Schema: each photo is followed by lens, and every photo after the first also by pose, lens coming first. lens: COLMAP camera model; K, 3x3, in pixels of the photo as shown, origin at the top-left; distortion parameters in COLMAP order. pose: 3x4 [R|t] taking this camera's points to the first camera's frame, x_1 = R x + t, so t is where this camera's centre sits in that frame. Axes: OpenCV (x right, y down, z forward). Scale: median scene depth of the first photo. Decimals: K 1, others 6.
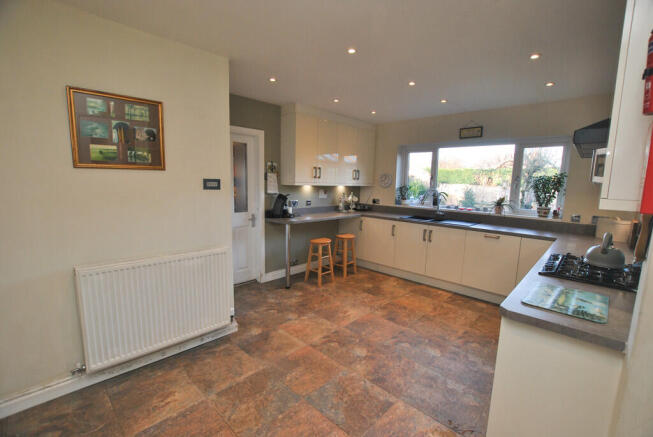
lens RADIAL K [[289.6, 0, 328.2], [0, 289.6, 218.8], [0, 0, 1]] dist [-0.026339, 0.000254]
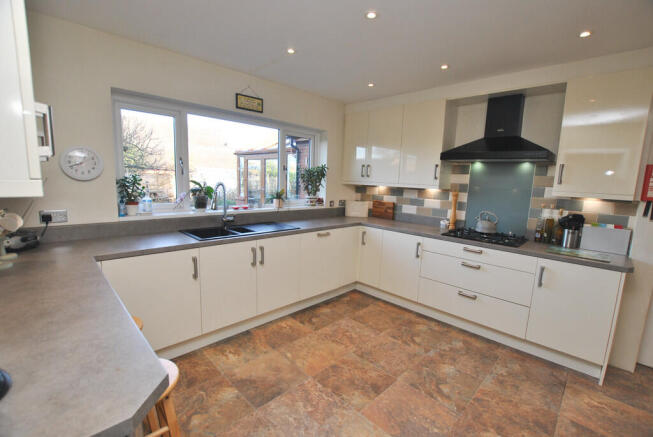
lens RADIAL K [[289.6, 0, 328.3], [0, 289.6, 223.0], [0, 0, 1]] dist [-0.026339, 0.000254]
pose [[0.011981, -0.179513, 0.983683, -0.314901], [0.094576, 0.979547, 0.177606, -0.130157], [-0.995446, 0.090904, 0.028714, 0.928469]]
